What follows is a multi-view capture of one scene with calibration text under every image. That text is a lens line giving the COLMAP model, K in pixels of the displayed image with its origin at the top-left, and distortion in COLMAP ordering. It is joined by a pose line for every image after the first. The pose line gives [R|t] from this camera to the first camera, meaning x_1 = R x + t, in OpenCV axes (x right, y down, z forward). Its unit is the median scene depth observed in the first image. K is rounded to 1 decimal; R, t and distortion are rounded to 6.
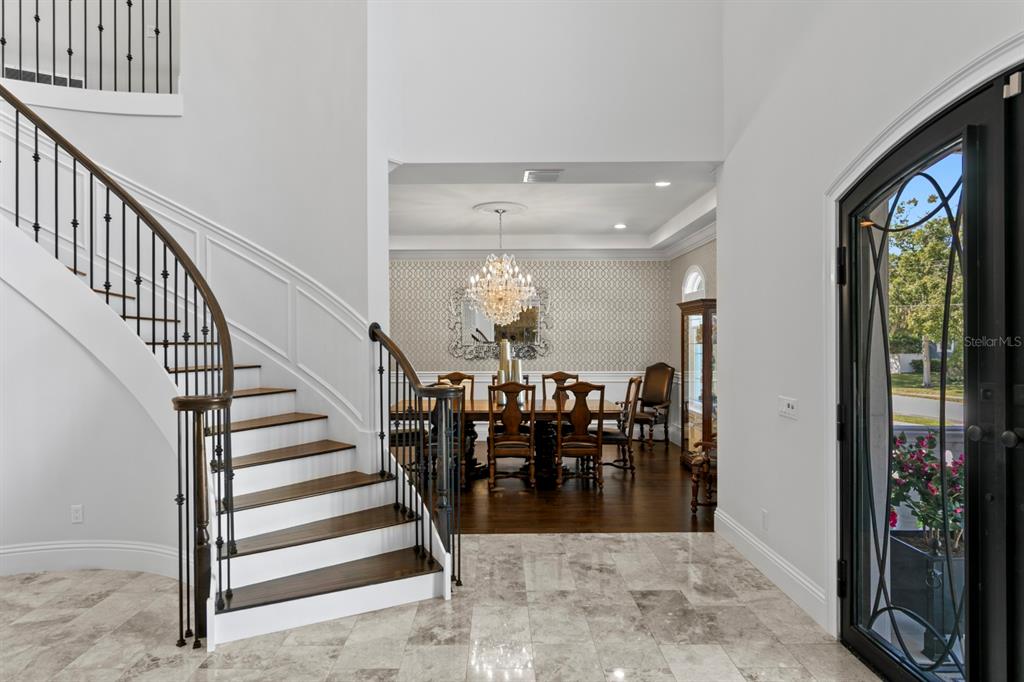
lens RADIAL K [[591.1, 0, 507.5], [0, 591.1, 347.2], [0, 0, 1]] dist [0.001750, 0.000986]
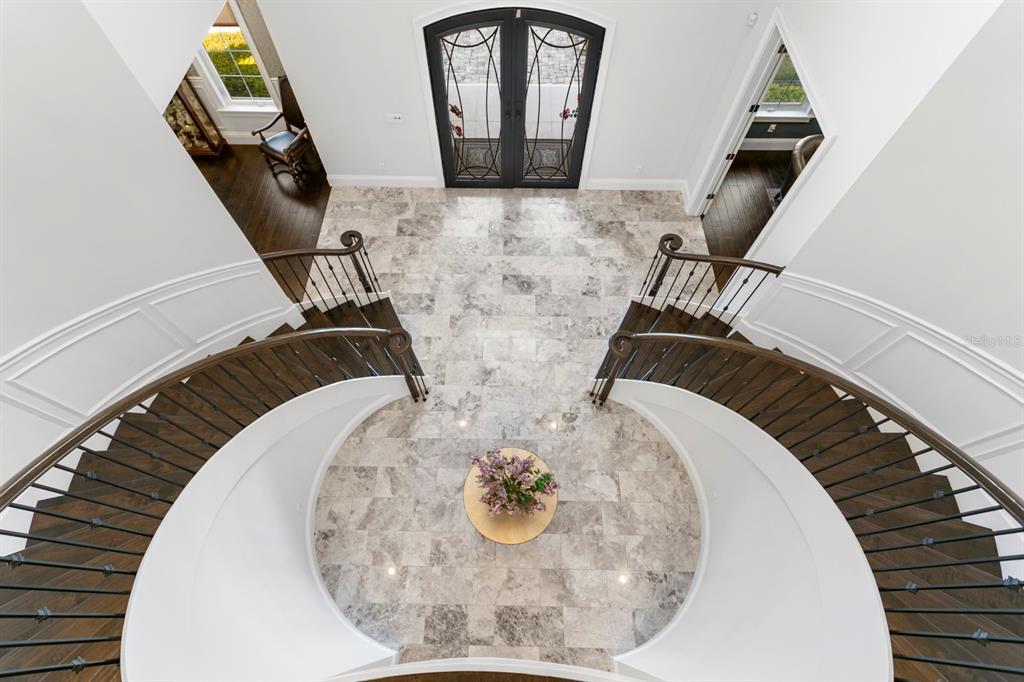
lens RADIAL K [[487.7, 0, 513.3], [0, 487.7, 341.2], [0, 0, 1]] dist [-0.000676, -0.001144]
pose [[0.001198, -0.870766, 0.491696, -0.945864], [-0.017837, 0.491600, 0.870638, -0.908724], [-0.999840, -0.009813, -0.014943, 0.521779]]
